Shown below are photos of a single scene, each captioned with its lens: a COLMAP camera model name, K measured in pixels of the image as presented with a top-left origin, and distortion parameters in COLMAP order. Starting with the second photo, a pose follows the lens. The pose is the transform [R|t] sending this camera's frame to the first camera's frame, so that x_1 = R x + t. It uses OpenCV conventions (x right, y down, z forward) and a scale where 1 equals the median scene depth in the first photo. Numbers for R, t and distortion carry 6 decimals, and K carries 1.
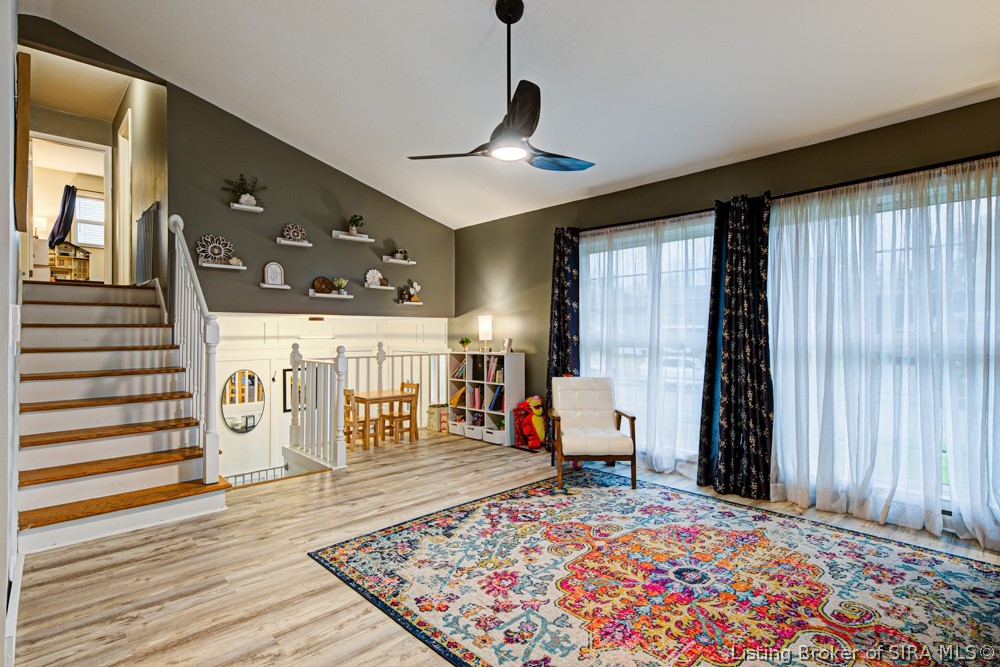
lens RADIAL K [[508.2, 0, 497.4], [0, 508.2, 332.0], [0, 0, 1]] dist [0.007634, 0.000528]
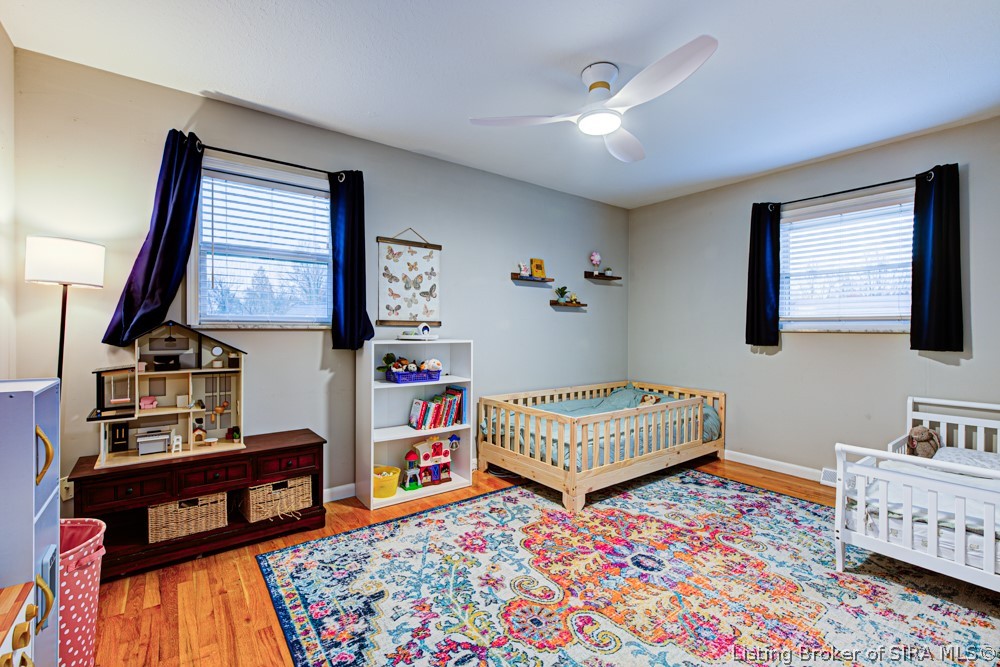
lens RADIAL K [[445.1, 0, 500.0], [0, 445.1, 333.5], [0, 0, 1]] dist [0.002400, 0.000191]
pose [[-0.128426, 0.019504, -0.991527, 0.888999], [0.004318, 0.999808, 0.019107, -0.008864], [0.991710, -0.001827, -0.128485, 0.549262]]
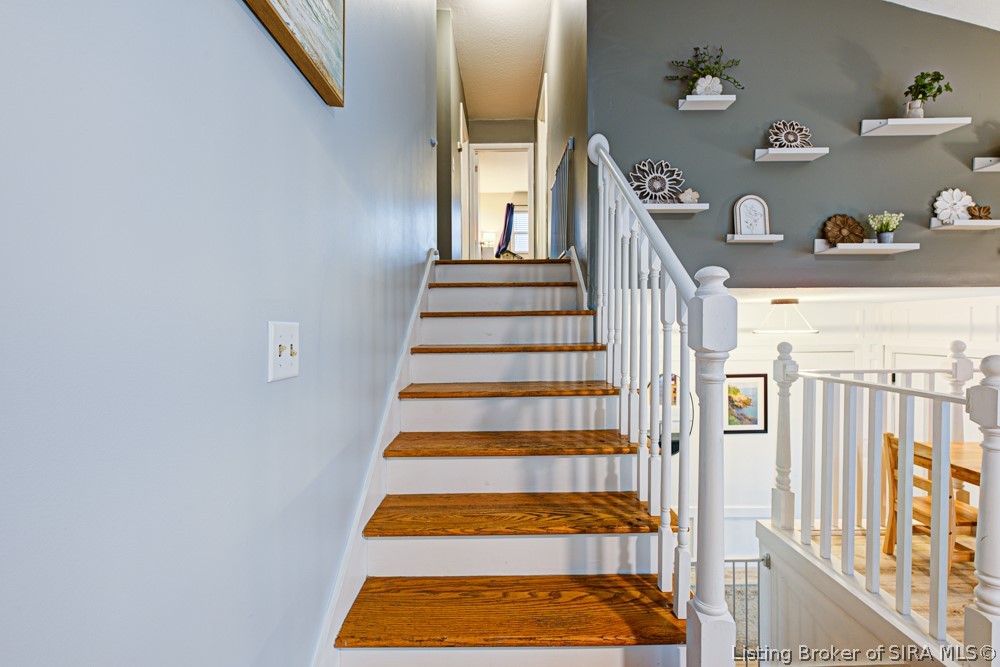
lens RADIAL K [[421.6, 0, 500.0], [0, 421.6, 333.5], [0, 0, 1]] dist [-0.001565, 0.000038]
pose [[0.729550, 0.006509, -0.683896, -0.442182], [0.006648, 0.999840, 0.016609, 0.004959], [0.683895, -0.016663, 0.729390, 0.652494]]
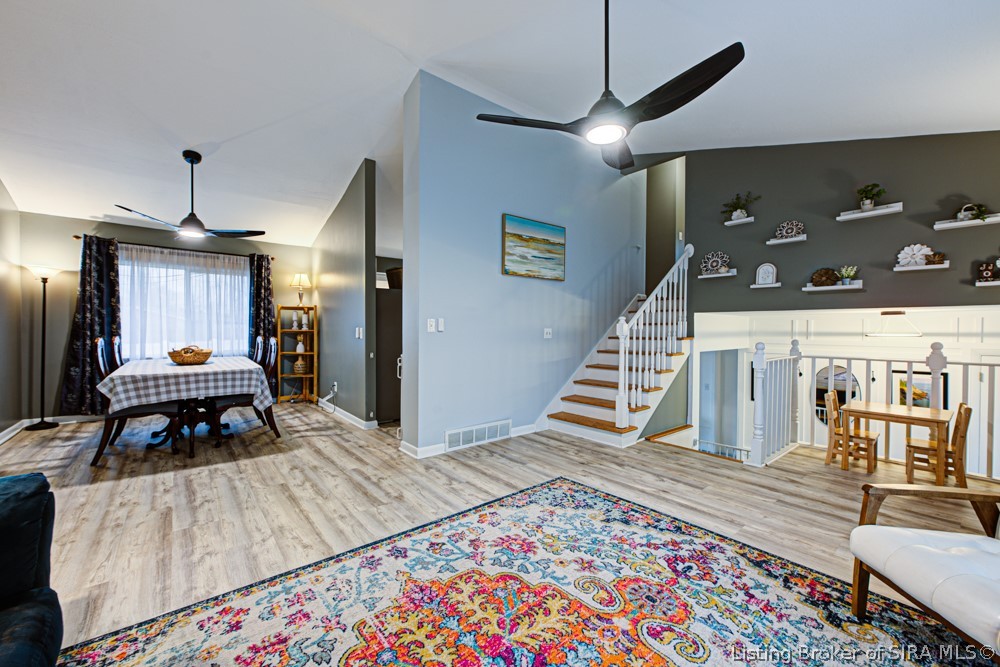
lens RADIAL K [[397.1, 0, 499.1], [0, 397.1, 334.1], [0, 0, 1]] dist [-0.003951, 0.000309]
pose [[-0.064493, 0.016332, -0.997784, 0.593102], [-0.001122, 0.999864, 0.016439, -0.000828], [0.997918, 0.002179, -0.064466, 0.670368]]
